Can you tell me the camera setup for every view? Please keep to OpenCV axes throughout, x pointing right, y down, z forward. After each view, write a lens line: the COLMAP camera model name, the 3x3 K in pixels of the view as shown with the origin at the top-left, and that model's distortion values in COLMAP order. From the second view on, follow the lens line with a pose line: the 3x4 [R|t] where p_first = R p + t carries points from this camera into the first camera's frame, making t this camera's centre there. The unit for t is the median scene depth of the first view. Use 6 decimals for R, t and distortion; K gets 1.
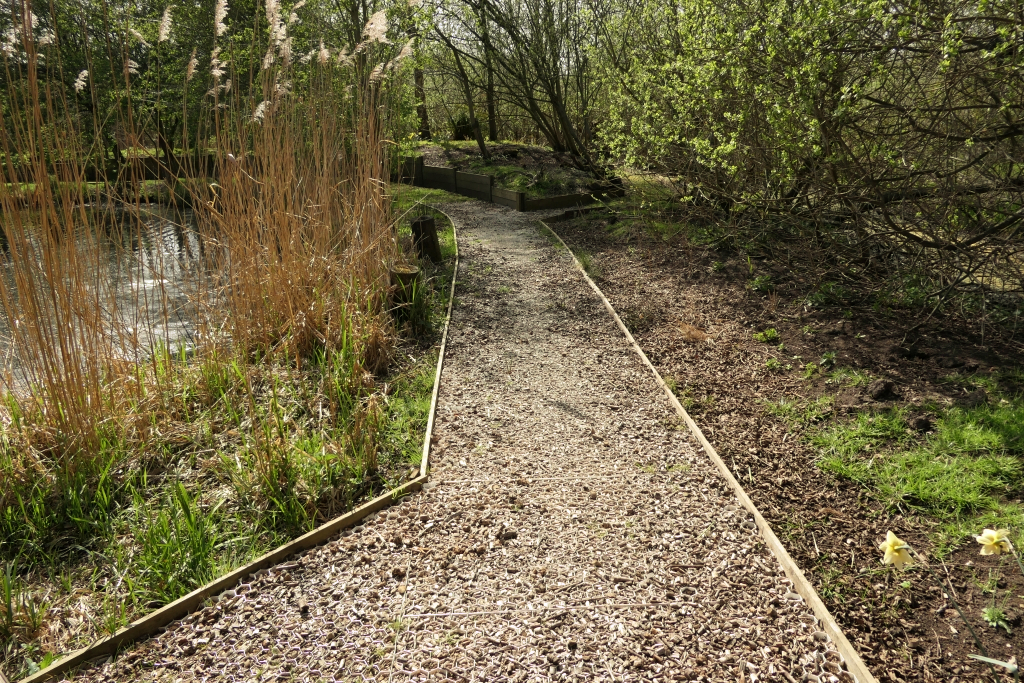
lens RADIAL K [[705.5, 0, 512.5], [0, 705.5, 339.7], [0, 0, 1]] dist [-0.010117, -0.001140]
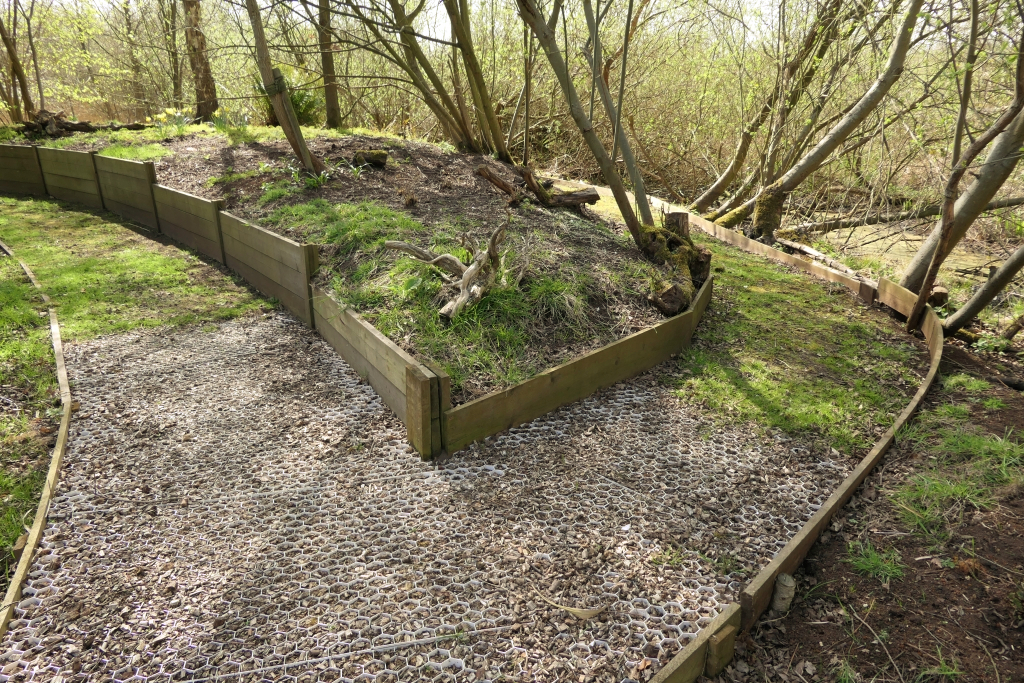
lens RADIAL K [[705.5, 0, 508.0], [0, 705.5, 345.8], [0, 0, 1]] dist [-0.010117, -0.001140]
pose [[0.982383, -0.028794, 0.184649, -0.002630], [0.024595, 0.999385, 0.024989, -0.151099], [-0.185255, -0.020007, 0.982487, 0.530666]]
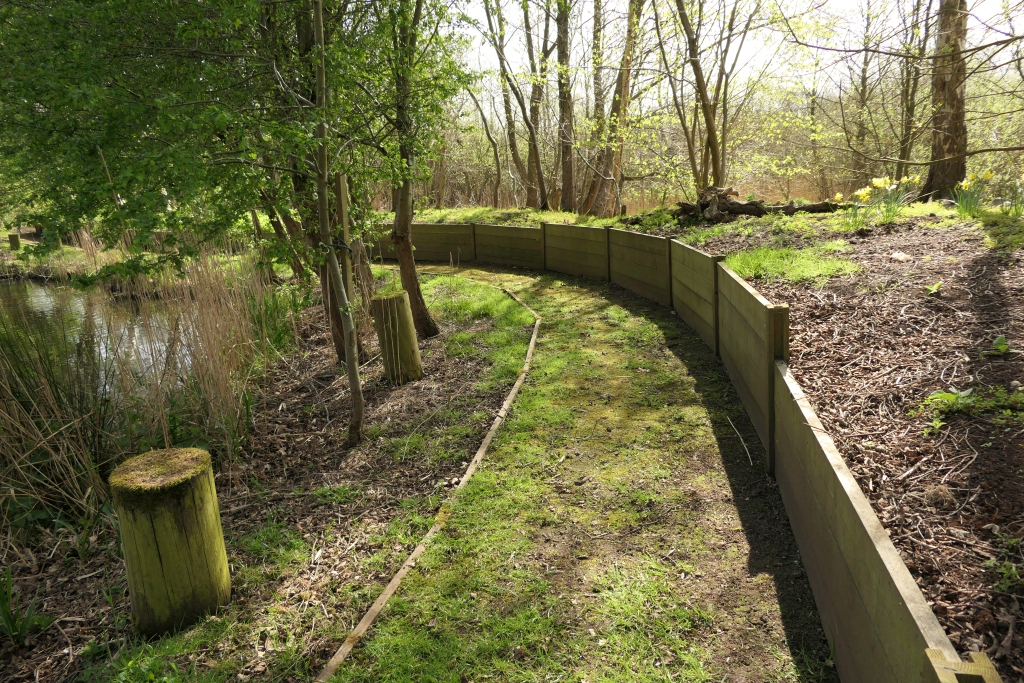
lens RADIAL K [[705.5, 0, 509.2], [0, 705.5, 339.3], [0, 0, 1]] dist [-0.010117, -0.001140]
pose [[0.742139, 0.135379, -0.656432, -0.062510], [-0.180499, 0.983574, -0.001218, -0.229280], [0.645484, 0.119389, 0.754385, 0.791146]]
